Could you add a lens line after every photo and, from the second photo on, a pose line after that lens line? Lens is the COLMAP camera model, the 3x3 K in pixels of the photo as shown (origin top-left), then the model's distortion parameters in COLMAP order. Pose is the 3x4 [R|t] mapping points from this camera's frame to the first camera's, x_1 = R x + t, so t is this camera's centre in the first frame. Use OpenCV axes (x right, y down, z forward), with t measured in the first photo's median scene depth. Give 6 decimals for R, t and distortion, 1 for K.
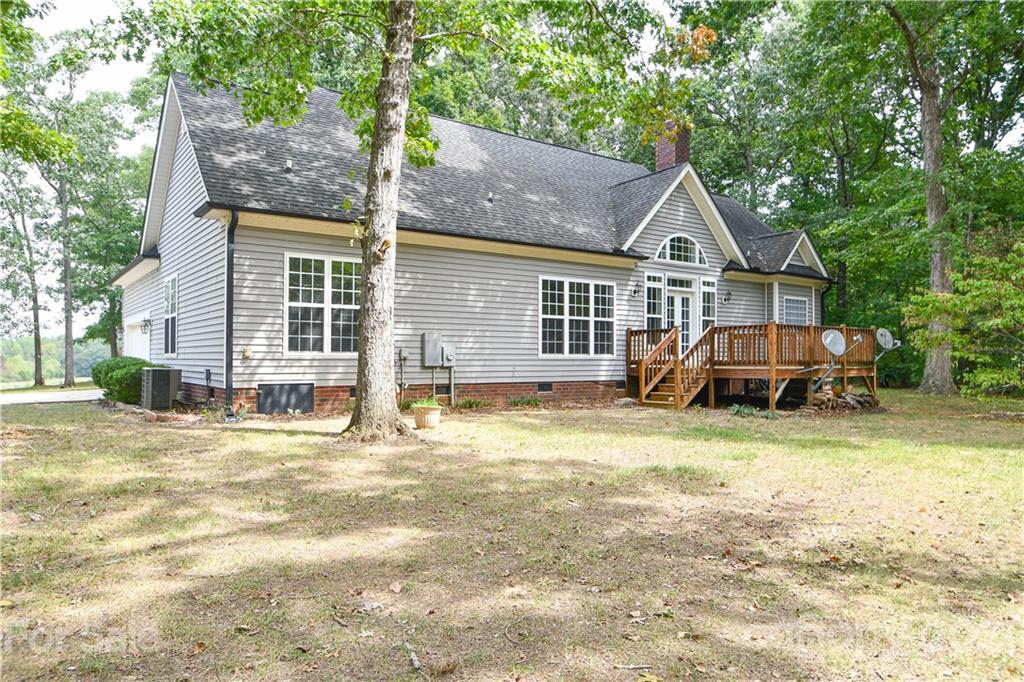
lens RADIAL K [[691.4, 0, 514.6], [0, 691.4, 344.5], [0, 0, 1]] dist [-0.004611, 0.000132]
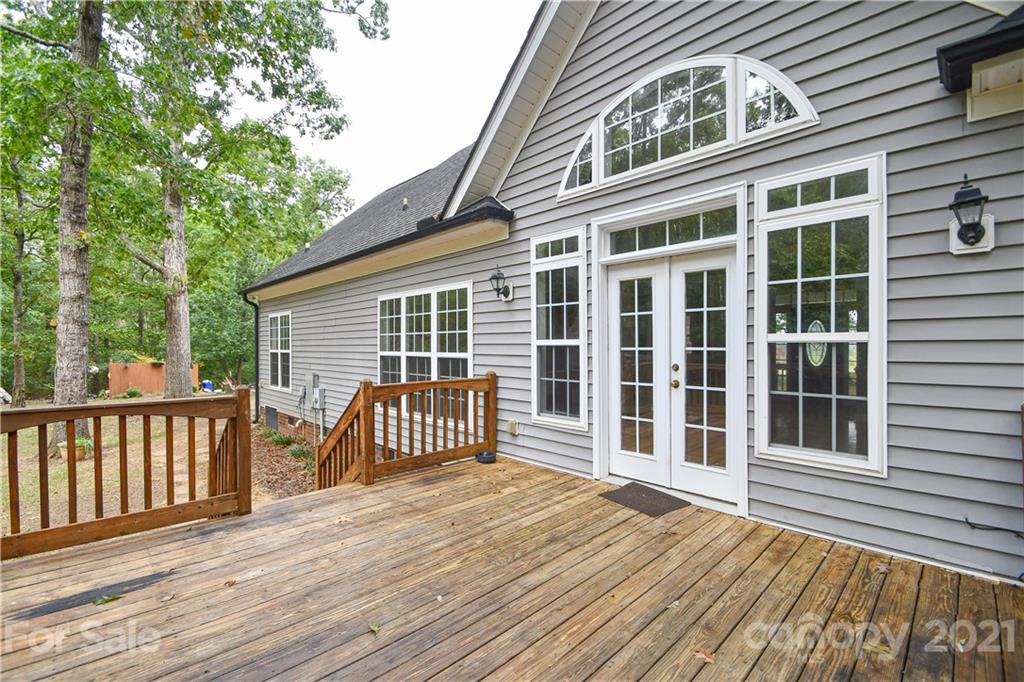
lens RADIAL K [[448.7, 0, 513.0], [0, 448.7, 344.9], [0, 0, 1]] dist [0.012553, -0.010556]
pose [[0.142278, -0.003452, -0.989821, 0.452595], [0.026683, 0.999644, 0.000349, -0.040891], [0.989467, -0.026461, 0.142319, 0.944524]]
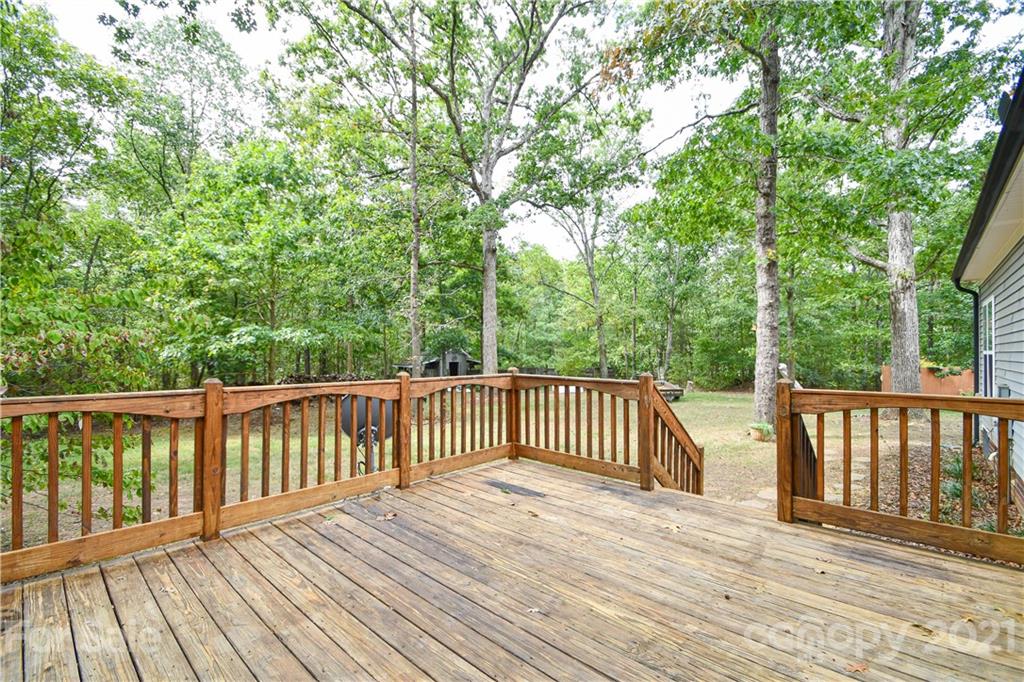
lens RADIAL K [[448.7, 0, 508.1], [0, 448.7, 345.0], [0, 0, 1]] dist [0.012553, -0.010556]
pose [[-0.981440, -0.007206, -0.191636, 0.325250], [0.000105, 0.999274, -0.038111, -0.029569], [0.191771, -0.037423, -0.980726, 1.080600]]
